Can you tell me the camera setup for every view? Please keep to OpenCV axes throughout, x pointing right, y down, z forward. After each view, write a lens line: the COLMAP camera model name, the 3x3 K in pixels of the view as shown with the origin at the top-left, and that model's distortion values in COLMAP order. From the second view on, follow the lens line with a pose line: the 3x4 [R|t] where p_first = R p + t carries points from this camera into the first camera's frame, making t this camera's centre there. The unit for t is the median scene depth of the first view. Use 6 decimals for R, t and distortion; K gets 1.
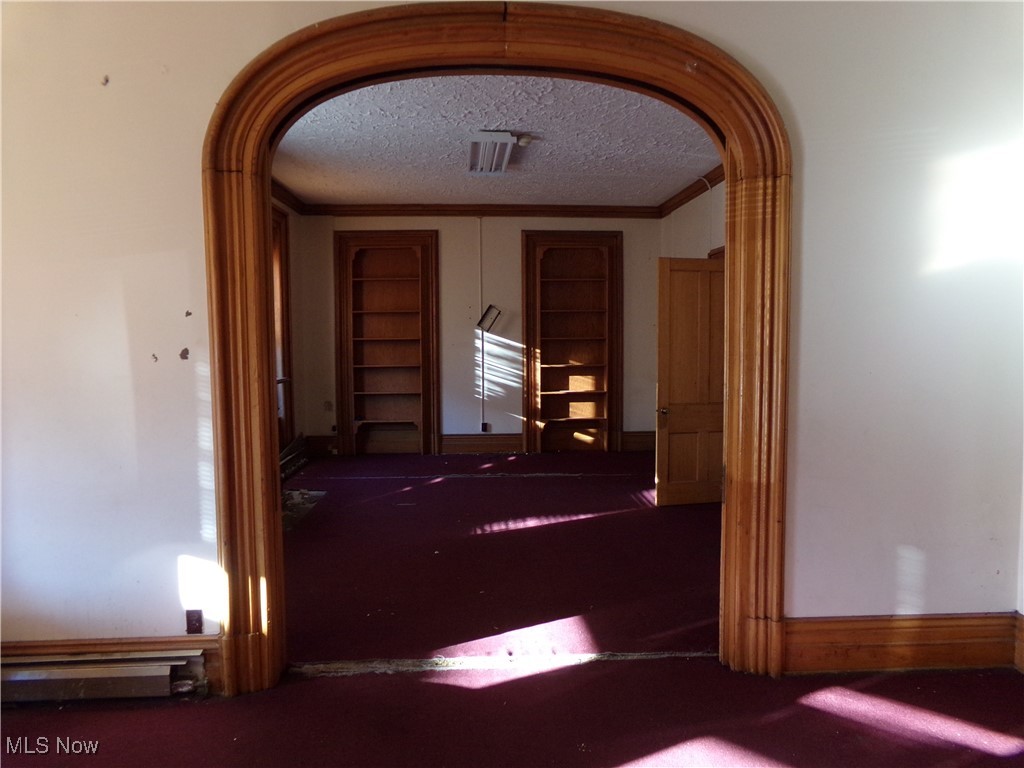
lens RADIAL K [[711.1, 0, 507.1], [0, 711.1, 392.9], [0, 0, 1]] dist [-0.135280, 0.271379]
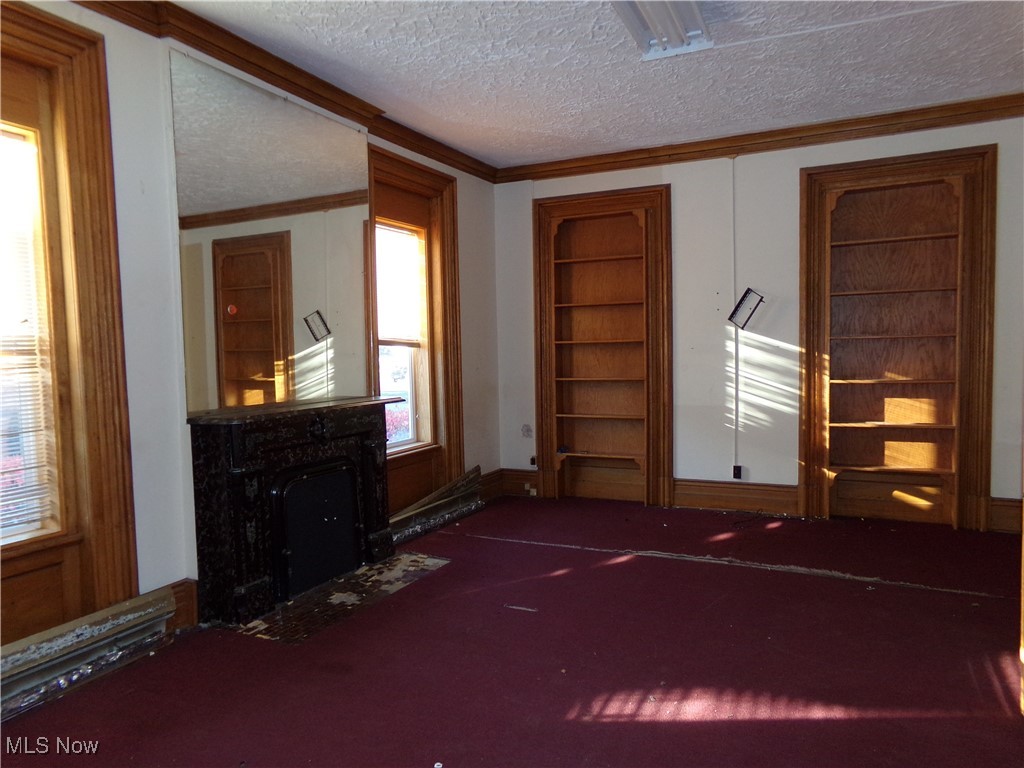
lens RADIAL K [[711.1, 0, 507.1], [0, 711.1, 392.9], [0, 0, 1]] dist [-0.135280, 0.271379]
pose [[0.876753, 0.017662, -0.480616, 0.138259], [-0.022393, 0.999741, -0.004111, -0.027402], [0.480419, 0.014366, 0.876922, 0.470887]]
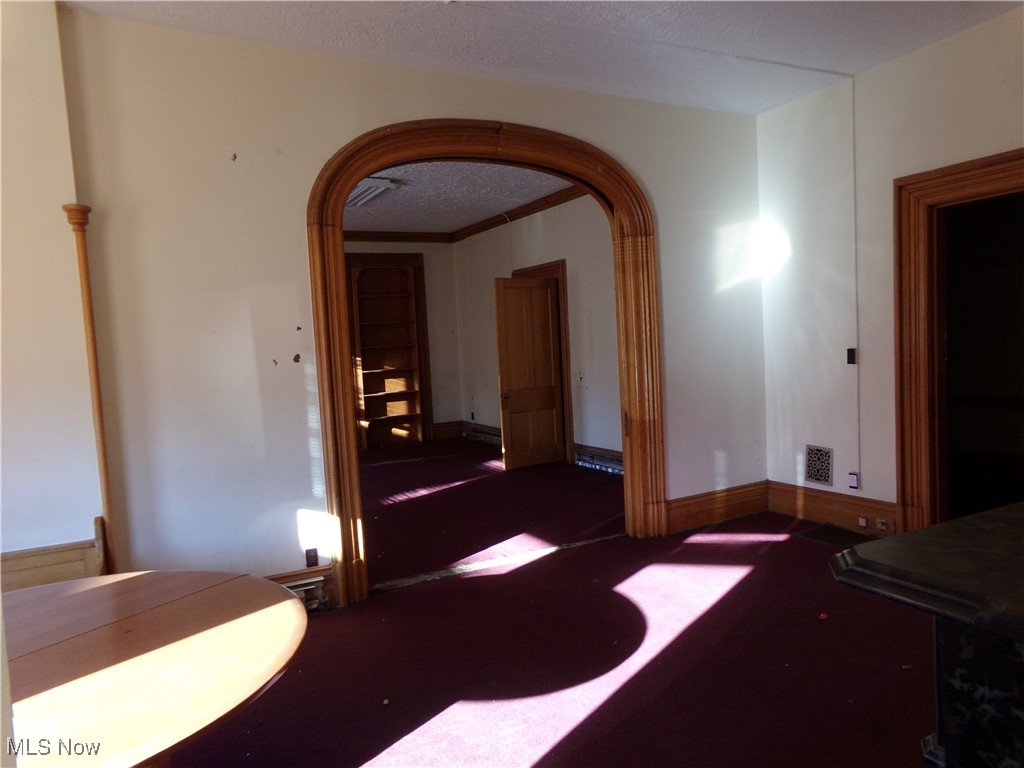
lens RADIAL K [[711.1, 0, 507.1], [0, 711.1, 392.9], [0, 0, 1]] dist [-0.135280, 0.271379]
pose [[0.910122, -0.070984, 0.408214, -0.302384], [0.077569, 0.996987, 0.000423, 0.019040], [-0.407014, 0.031279, 0.912886, -0.186224]]
